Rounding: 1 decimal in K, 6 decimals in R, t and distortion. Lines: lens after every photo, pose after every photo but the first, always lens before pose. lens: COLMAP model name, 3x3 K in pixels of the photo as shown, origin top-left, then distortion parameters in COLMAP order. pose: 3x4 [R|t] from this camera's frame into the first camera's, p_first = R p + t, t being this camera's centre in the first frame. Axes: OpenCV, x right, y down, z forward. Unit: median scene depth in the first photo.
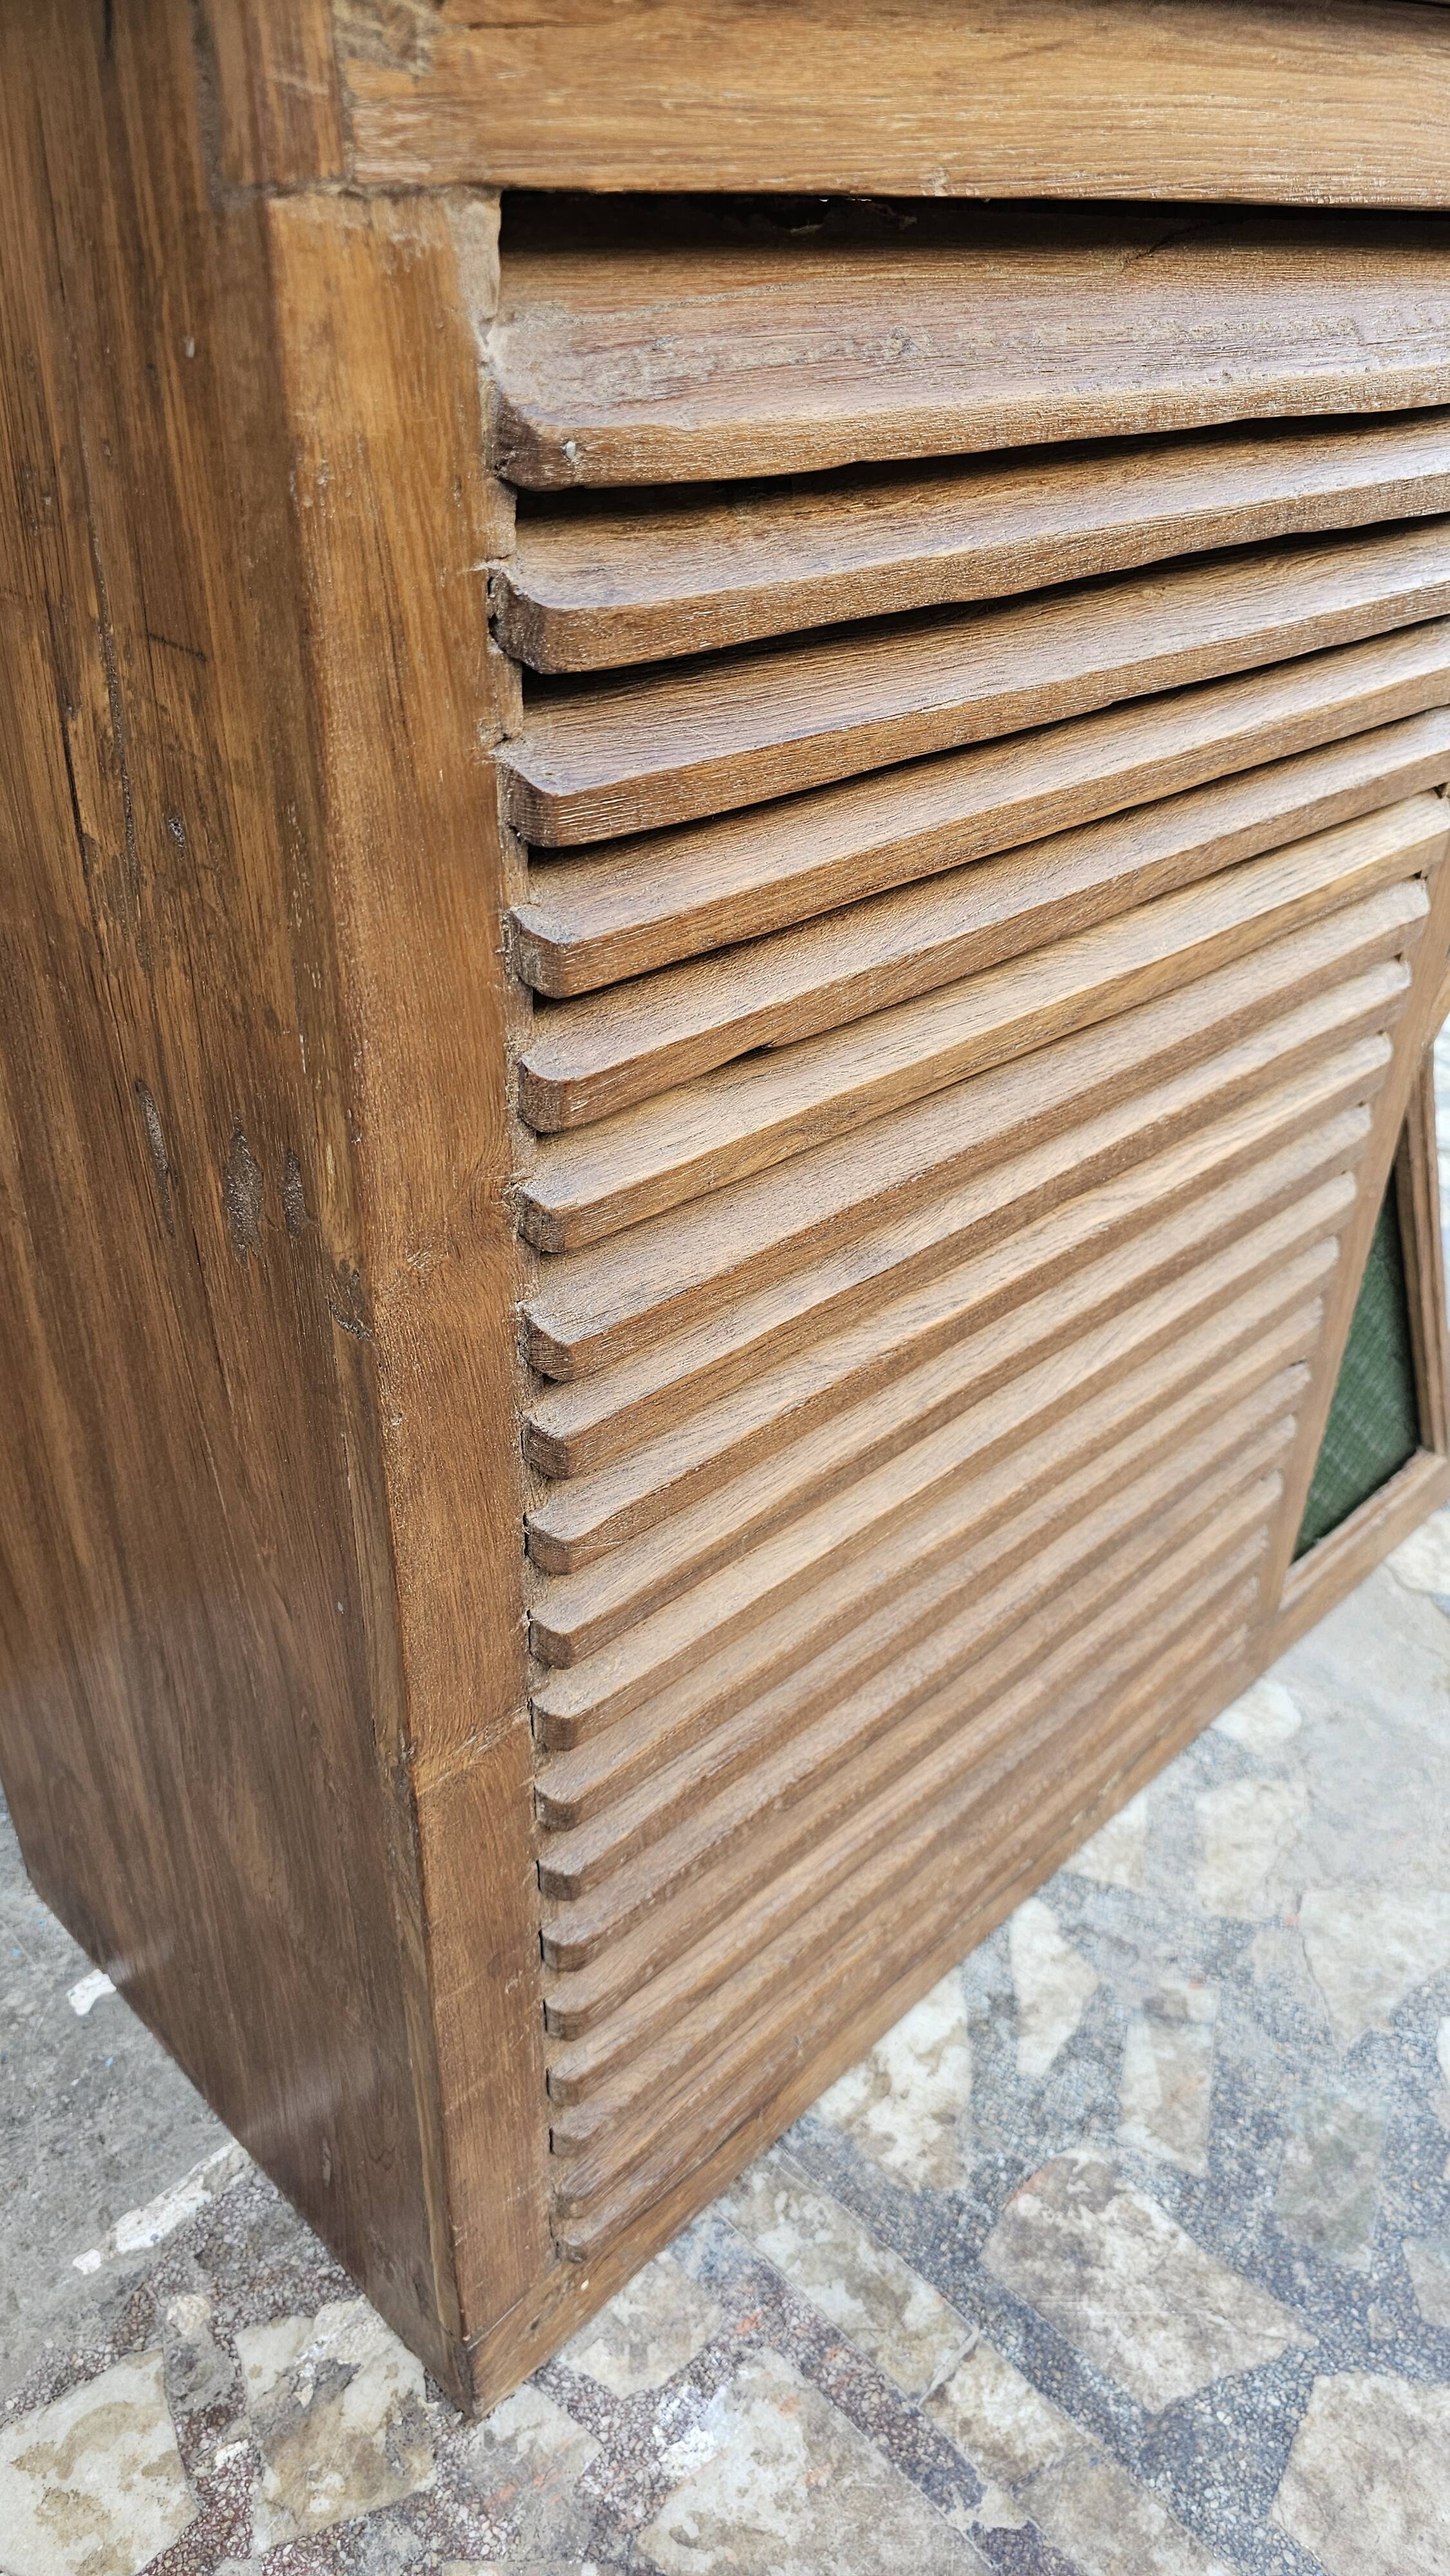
lens RADIAL K [[1749.6, 0, 732.7], [0, 1749.6, 1270.3], [0, 0, 1]] dist [0.050600, -0.047321]
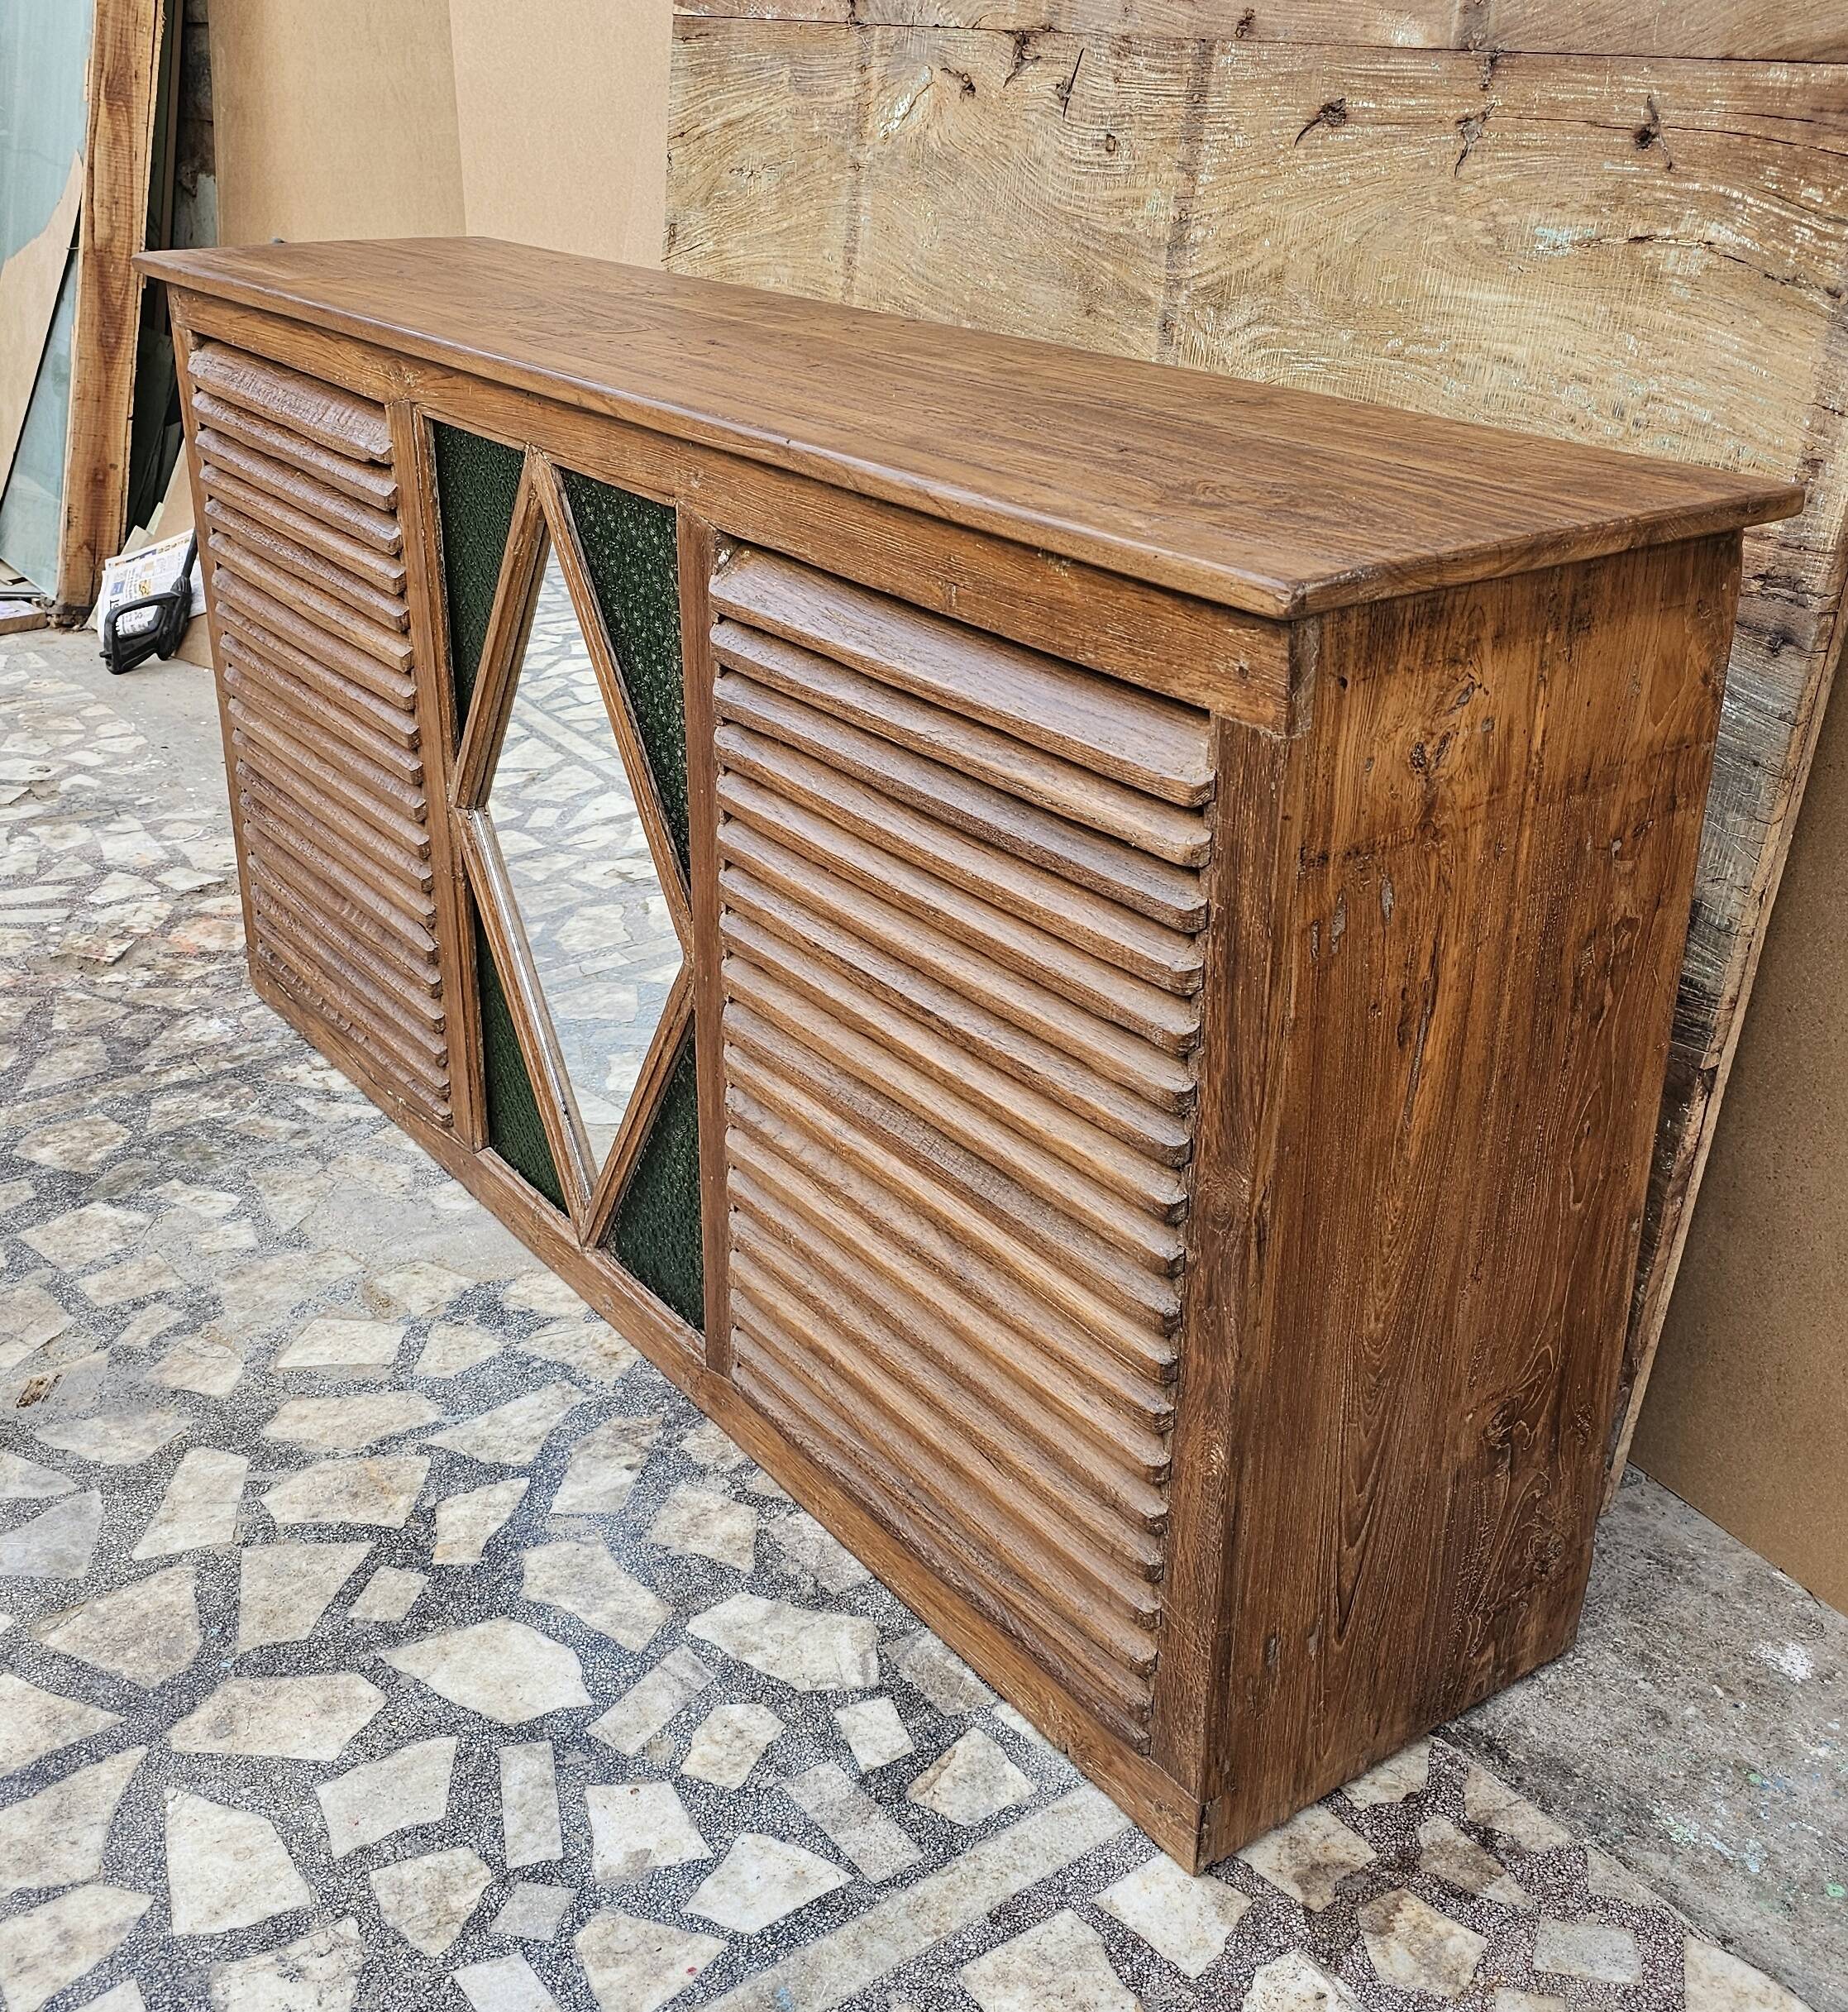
lens RADIAL K [[2234.2, 0, 920.2], [0, 2234.2, 962.4], [0, 0, 1]] dist [0.047719, 0.000000]
pose [[-0.155916, 0.374591, -0.913987, 3.029207], [-0.535770, 0.745292, 0.396849, -1.437829], [0.829844, 0.551562, 0.084492, 1.554335]]
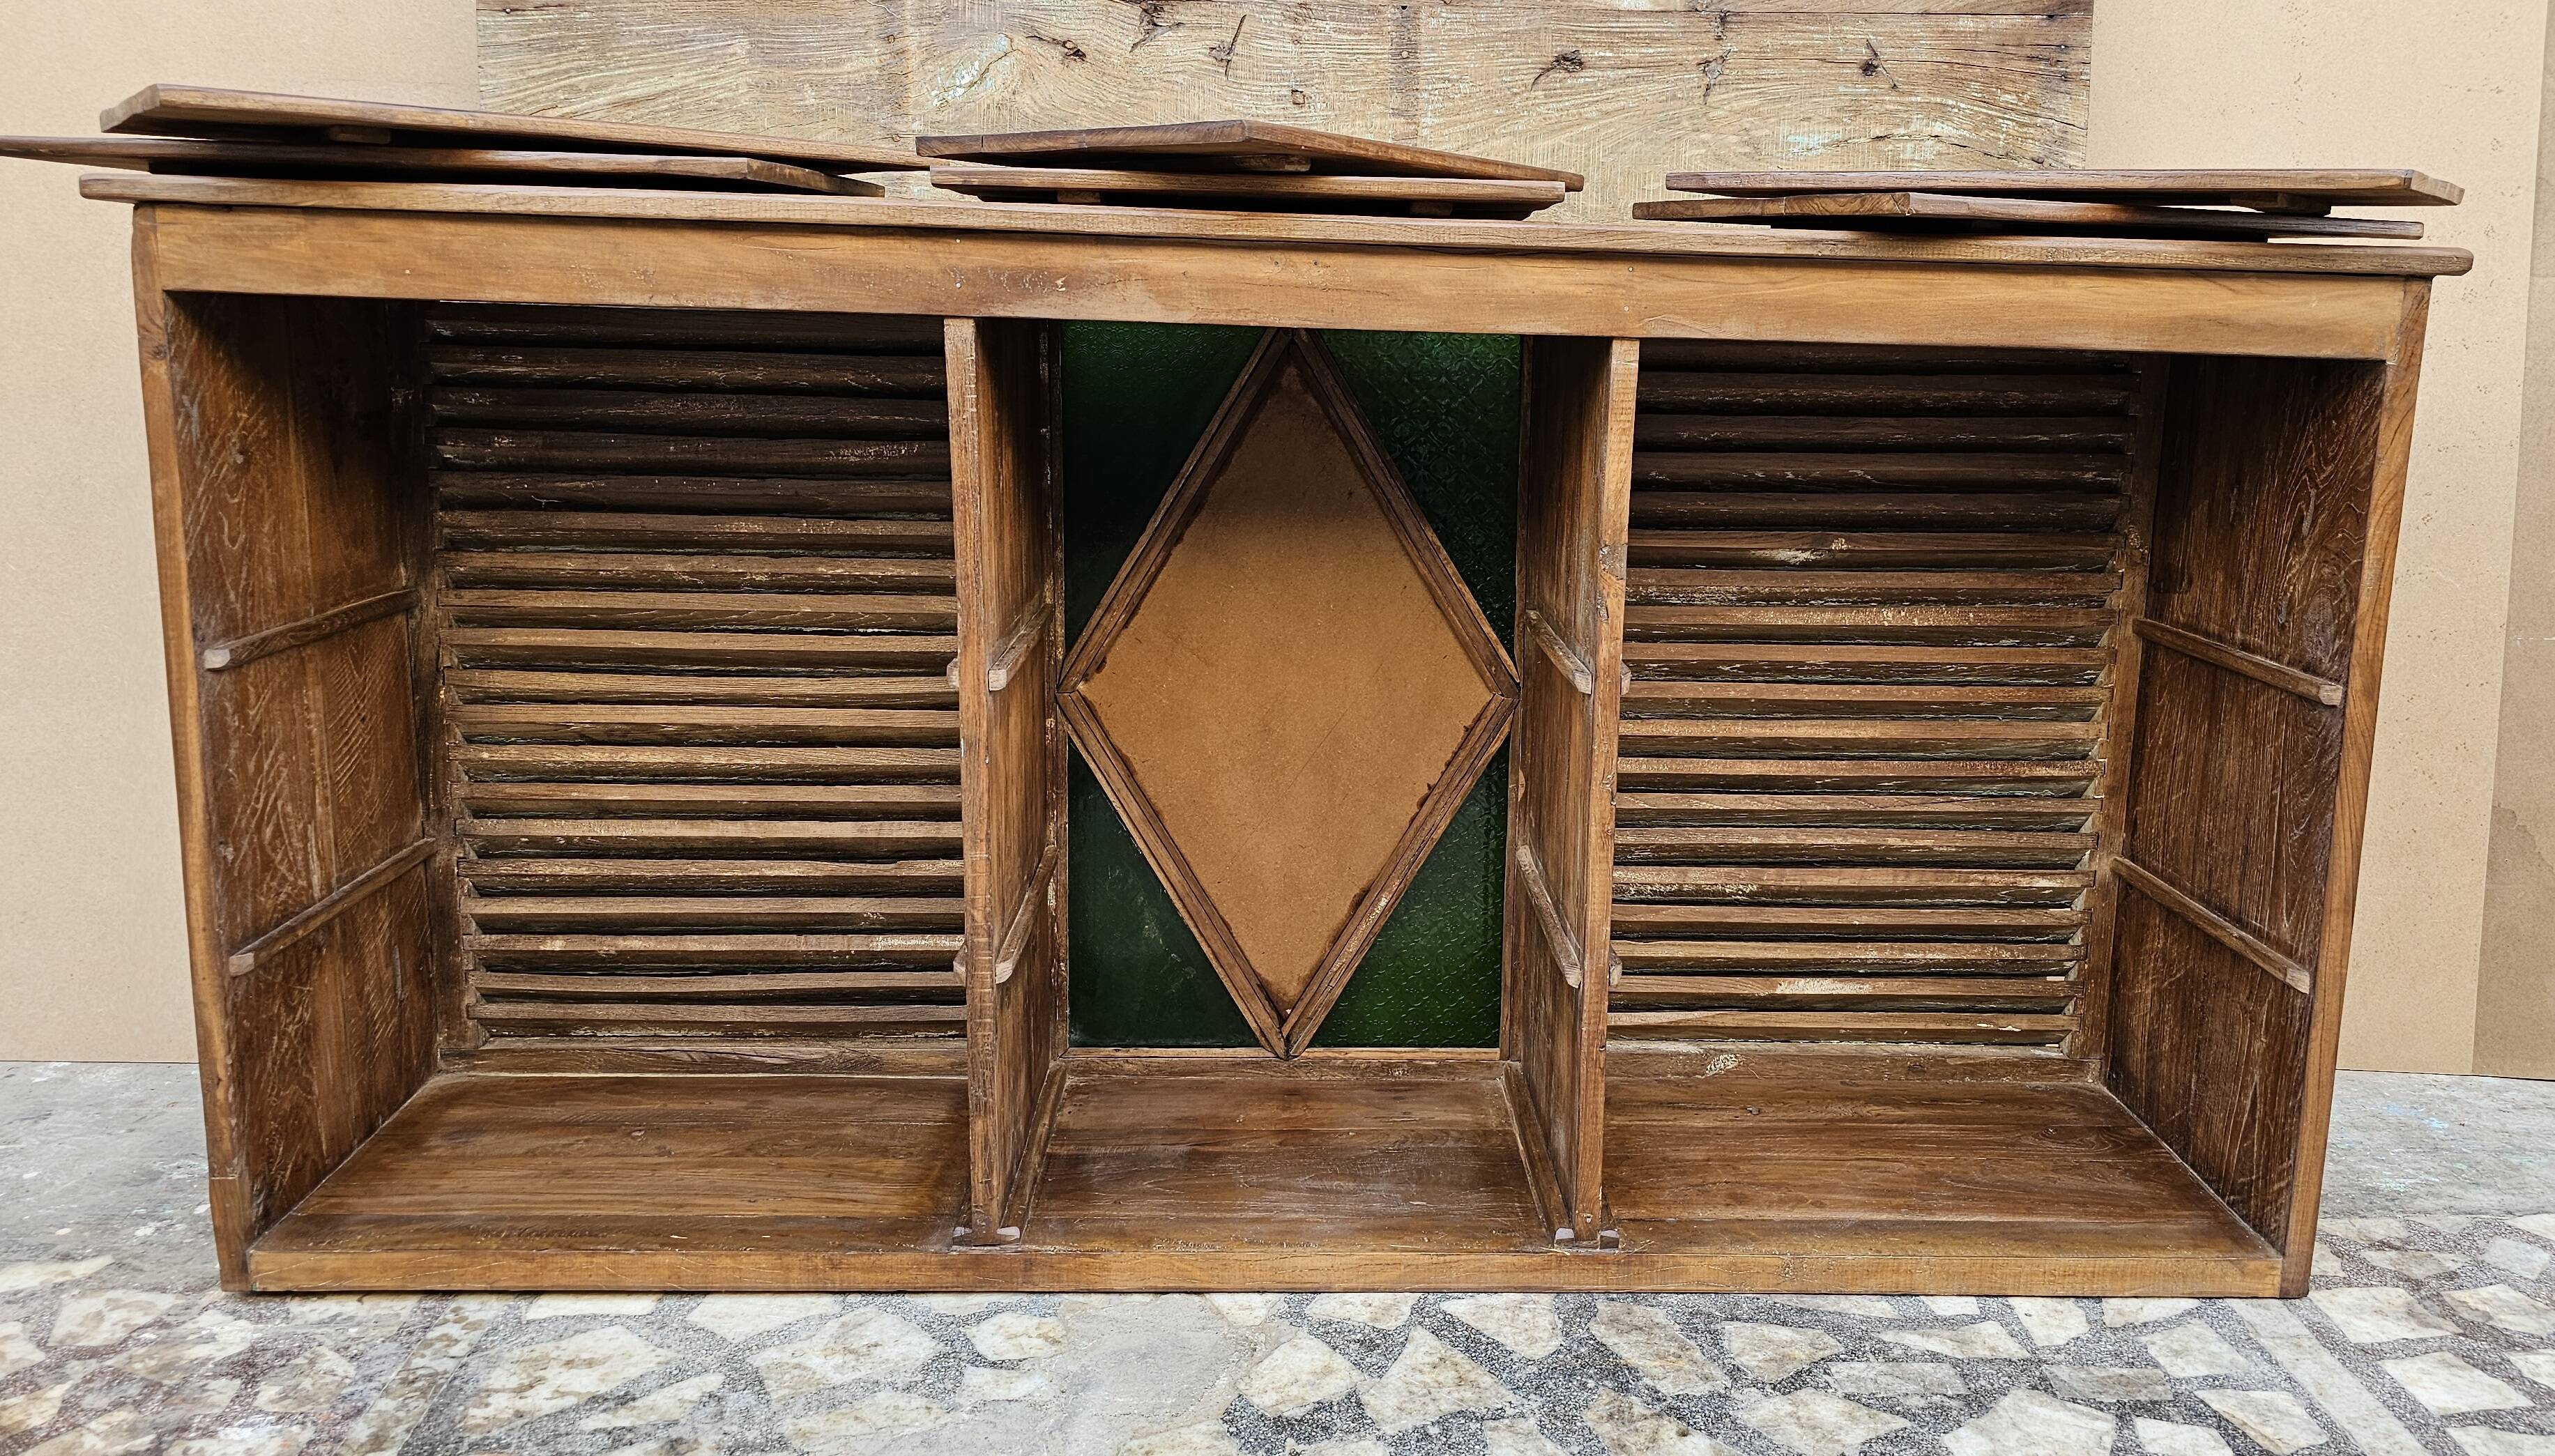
lens RADIAL K [[1884.6, 0, 1340.6], [0, 1884.6, 642.2], [0, 0, 1]] dist [0.050760, -0.044693]
pose [[0.733107, 0.106011, -0.671800, 1.904391], [-0.354150, 0.902795, -0.244007, 0.039027], [0.580630, 0.416802, 0.699389, -0.005290]]
